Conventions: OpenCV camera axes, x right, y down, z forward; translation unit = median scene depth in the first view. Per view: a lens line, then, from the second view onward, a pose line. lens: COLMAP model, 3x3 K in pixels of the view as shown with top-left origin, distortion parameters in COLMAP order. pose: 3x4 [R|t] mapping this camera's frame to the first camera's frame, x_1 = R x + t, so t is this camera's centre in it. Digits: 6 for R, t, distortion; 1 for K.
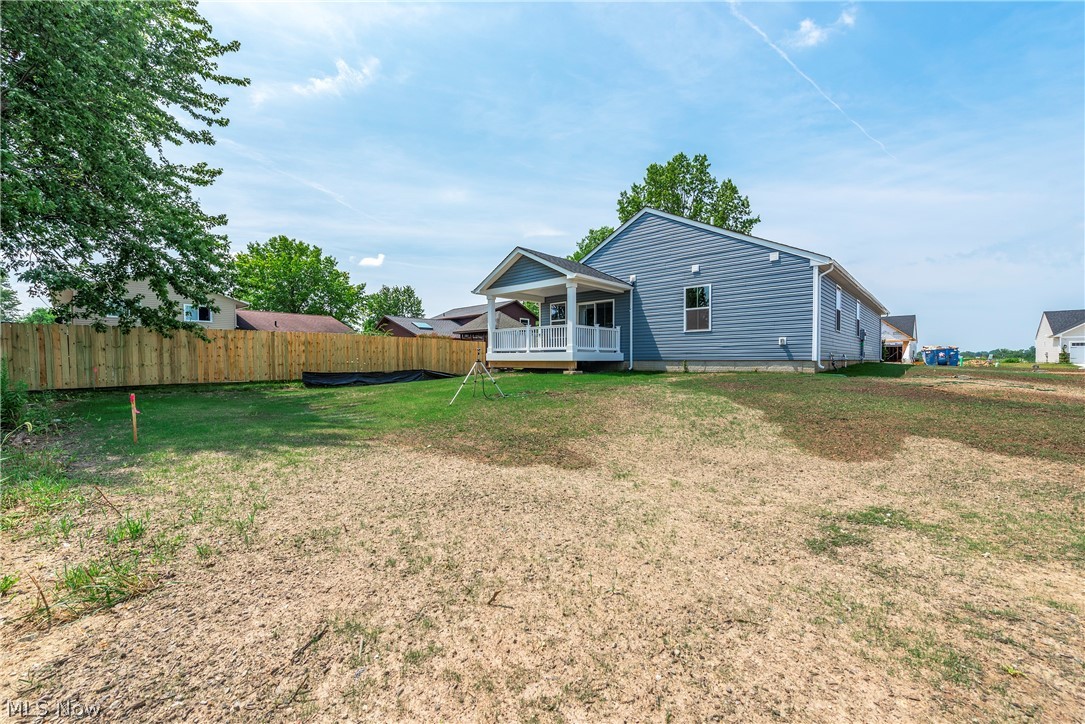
lens RADIAL K [[431.0, 0, 540.8], [0, 431.0, 365.2], [0, 0, 1]] dist [-0.000519, -0.000006]
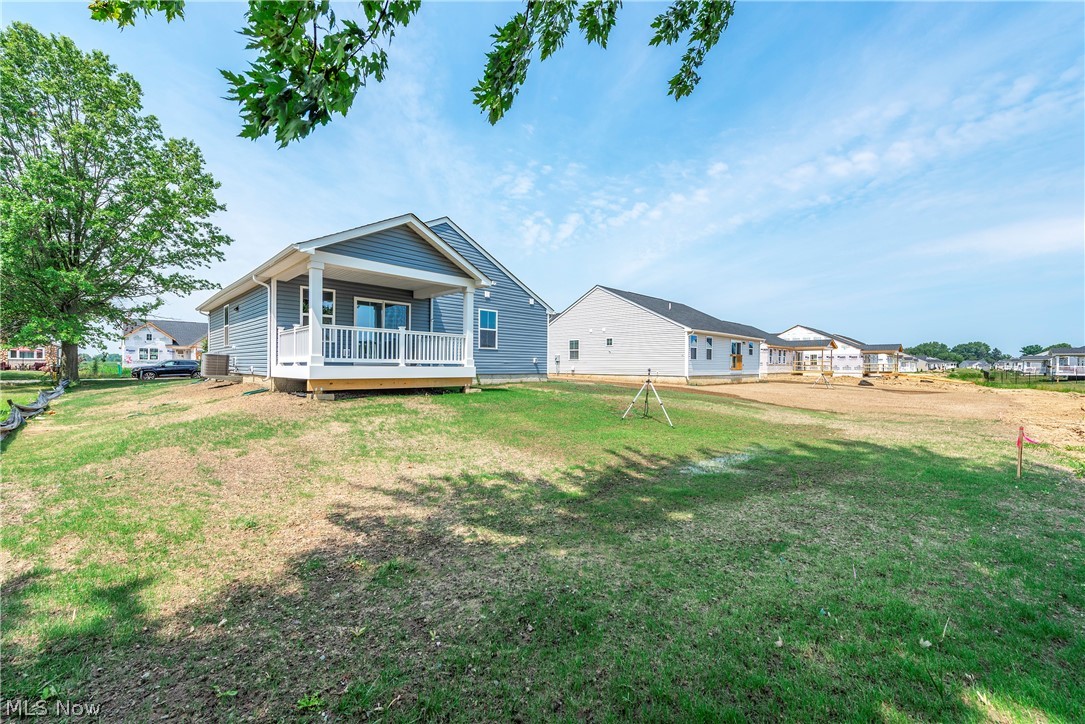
lens RADIAL K [[431.0, 0, 540.4], [0, 431.0, 364.0], [0, 0, 1]] dist [-0.000519, -0.000006]
pose [[0.009489, 0.007018, 0.999930, -0.784436], [0.003949, 0.999967, -0.007056, -0.029184], [-0.999947, 0.004016, 0.009461, 0.840161]]
